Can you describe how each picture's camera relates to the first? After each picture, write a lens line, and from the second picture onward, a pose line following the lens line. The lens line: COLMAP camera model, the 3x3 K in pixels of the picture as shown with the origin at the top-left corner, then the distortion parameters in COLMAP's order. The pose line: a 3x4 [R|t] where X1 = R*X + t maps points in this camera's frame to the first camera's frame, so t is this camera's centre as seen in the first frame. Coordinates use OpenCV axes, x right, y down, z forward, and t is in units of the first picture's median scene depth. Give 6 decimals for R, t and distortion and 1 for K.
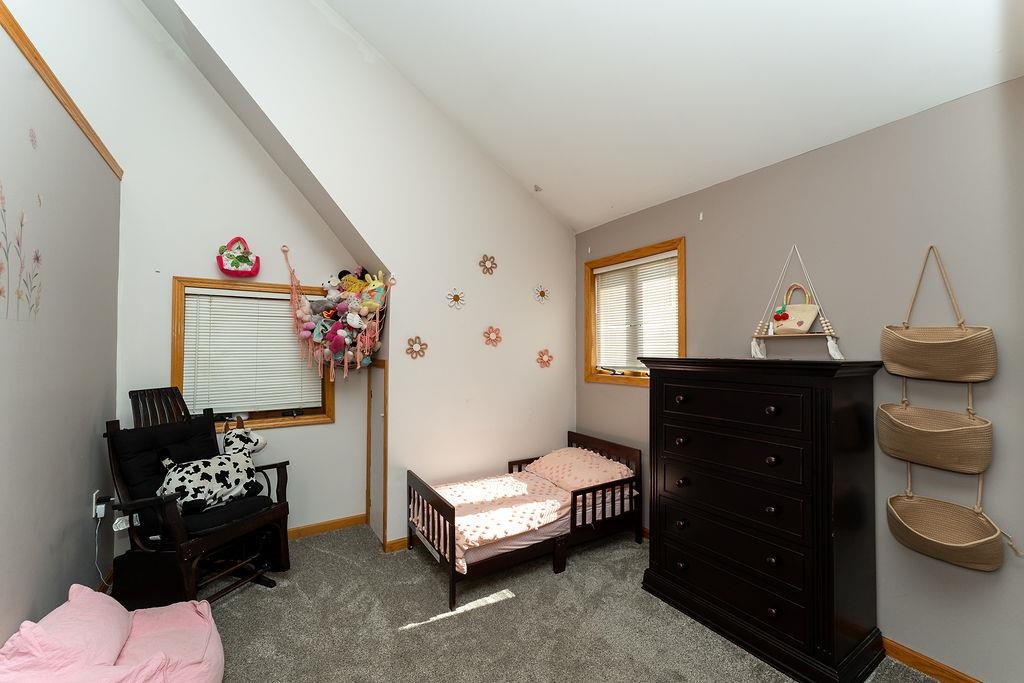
lens RADIAL K [[410.3, 0, 509.9], [0, 410.3, 343.0], [0, 0, 1]] dist [0.002314, -0.001234]
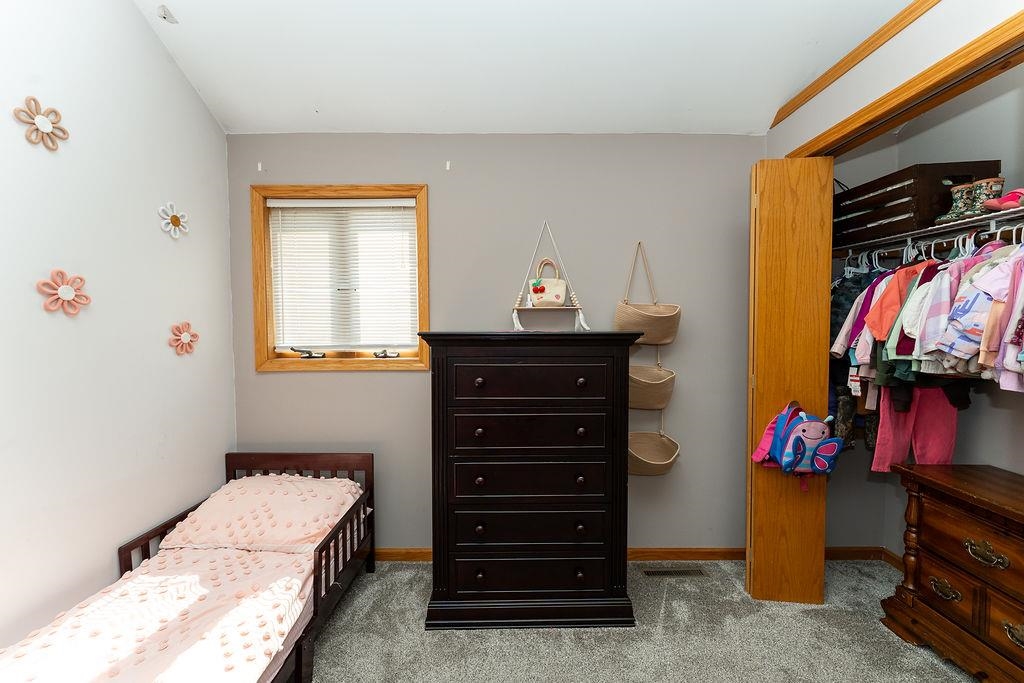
lens RADIAL K [[410.3, 0, 514.6], [0, 410.3, 340.9], [0, 0, 1]] dist [0.002314, -0.001234]
pose [[0.527405, -0.042023, 0.848574, -0.176589], [-0.010341, 0.998385, 0.055869, 0.005462], [-0.849551, -0.038241, 0.526118, 0.368638]]
